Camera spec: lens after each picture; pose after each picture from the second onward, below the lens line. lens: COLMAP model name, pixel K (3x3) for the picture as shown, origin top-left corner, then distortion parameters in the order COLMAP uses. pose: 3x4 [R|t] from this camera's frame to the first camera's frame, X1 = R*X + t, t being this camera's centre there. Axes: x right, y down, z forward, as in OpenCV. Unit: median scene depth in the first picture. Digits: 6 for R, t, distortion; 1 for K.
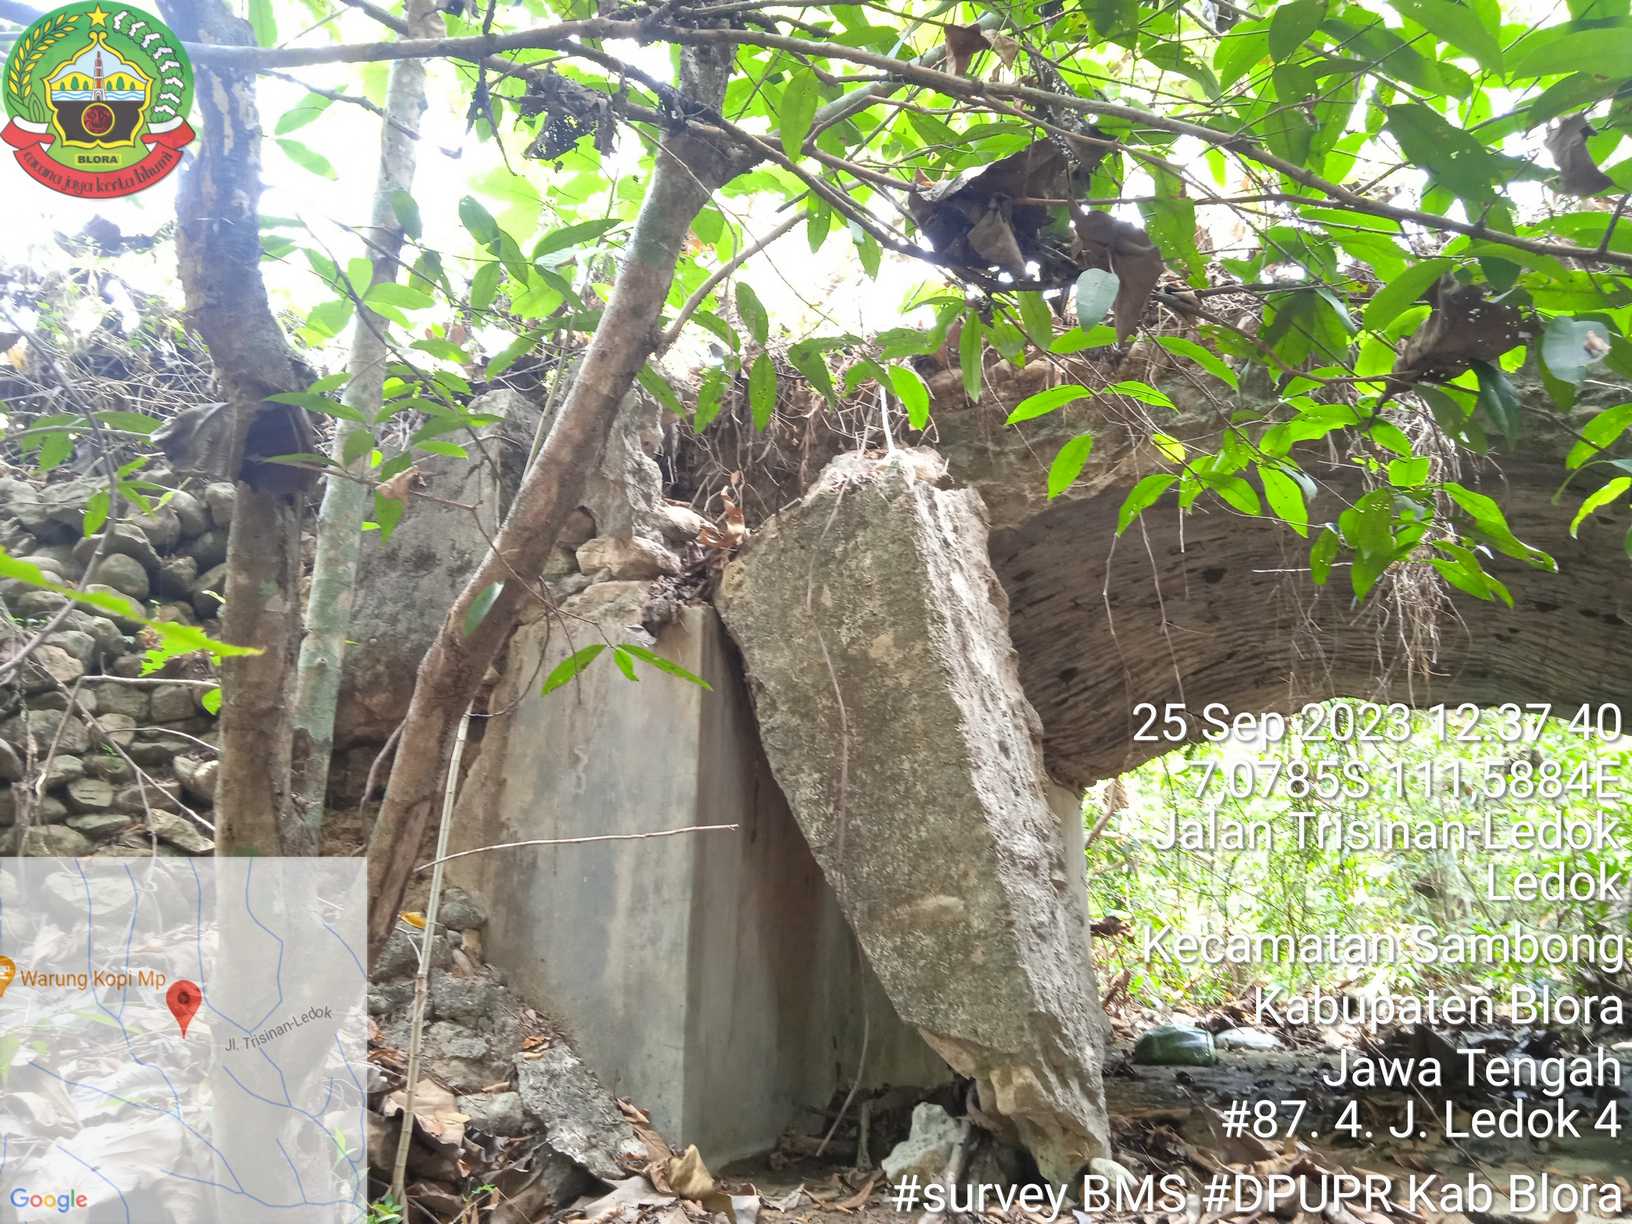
lens RADIAL K [[1362.8, 0, 824.0], [0, 1362.8, 616.9], [0, 0, 1]] dist [0.028029, -0.009697]
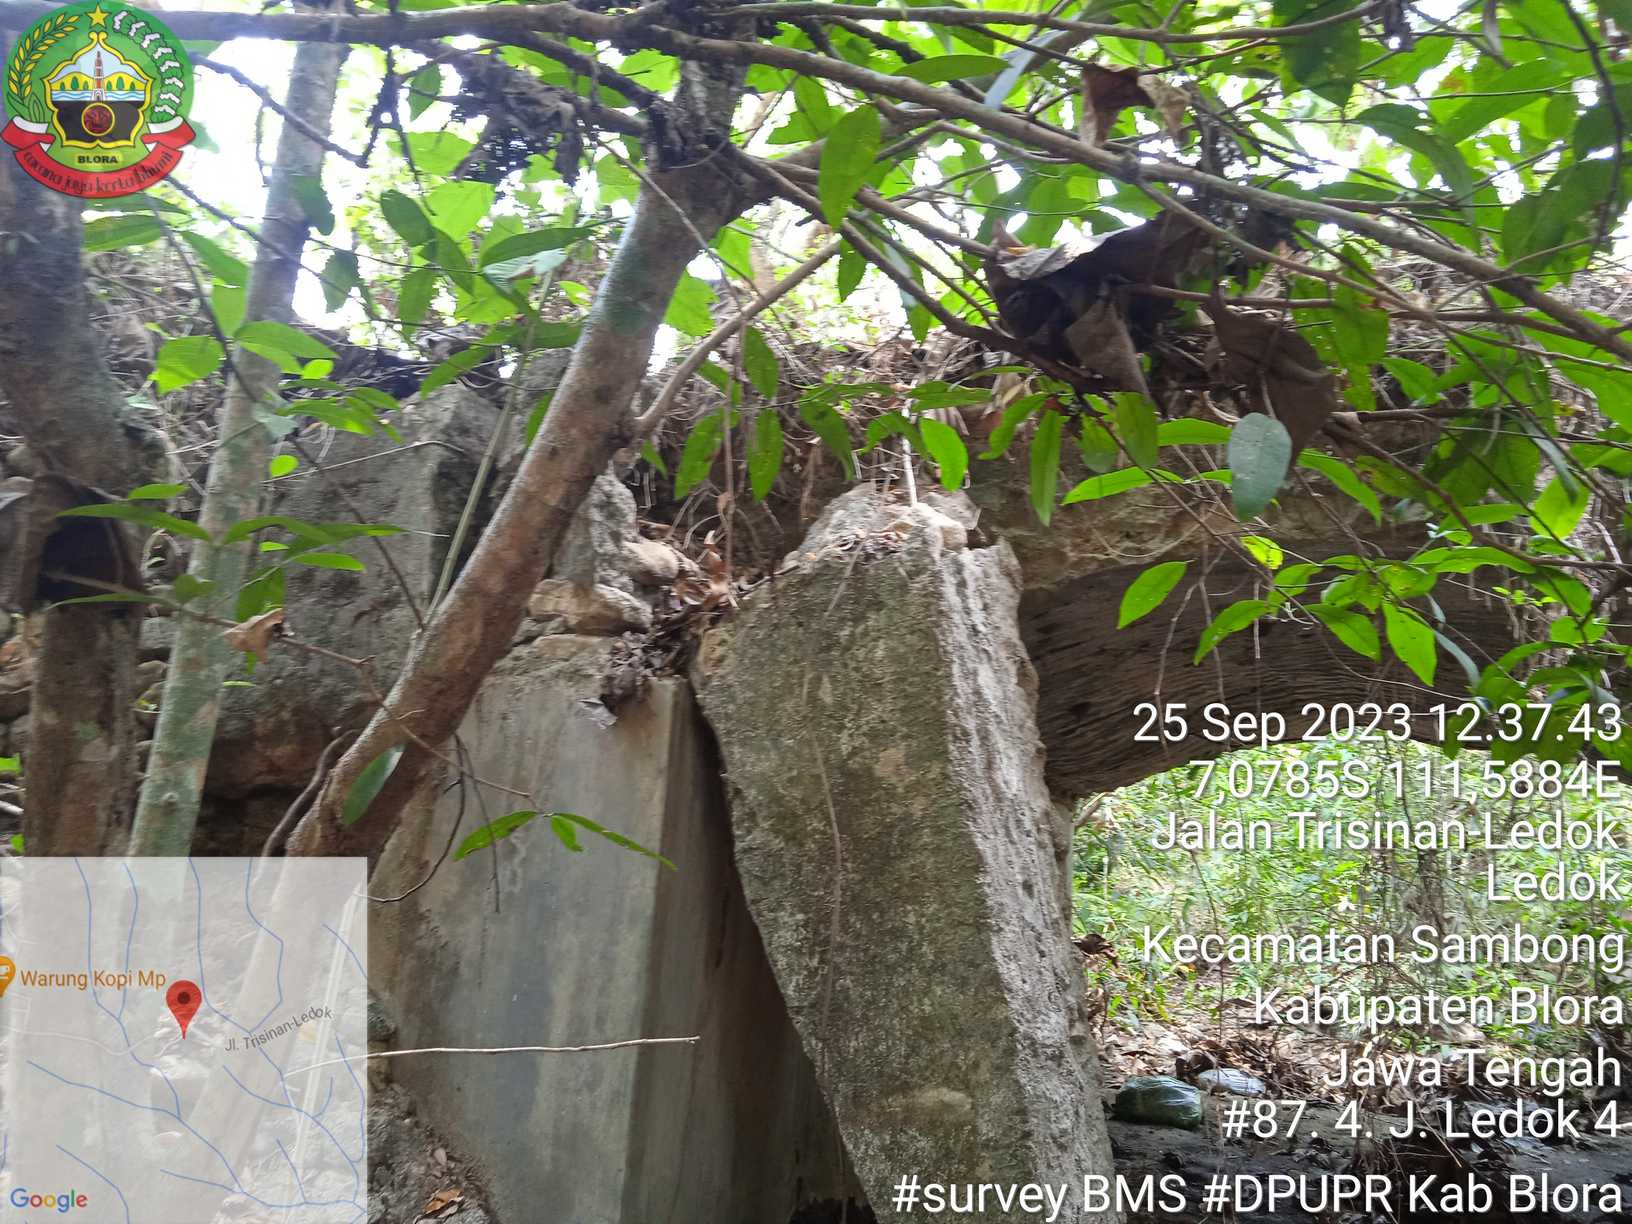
lens RADIAL K [[1362.8, 0, 824.0], [0, 1362.8, 616.9], [0, 0, 1]] dist [0.028029, -0.009697]
pose [[0.997701, 0.064913, 0.019450, -0.017916], [-0.066135, 0.995305, 0.070664, -0.116089], [-0.014772, -0.071788, 0.997311, 0.184417]]
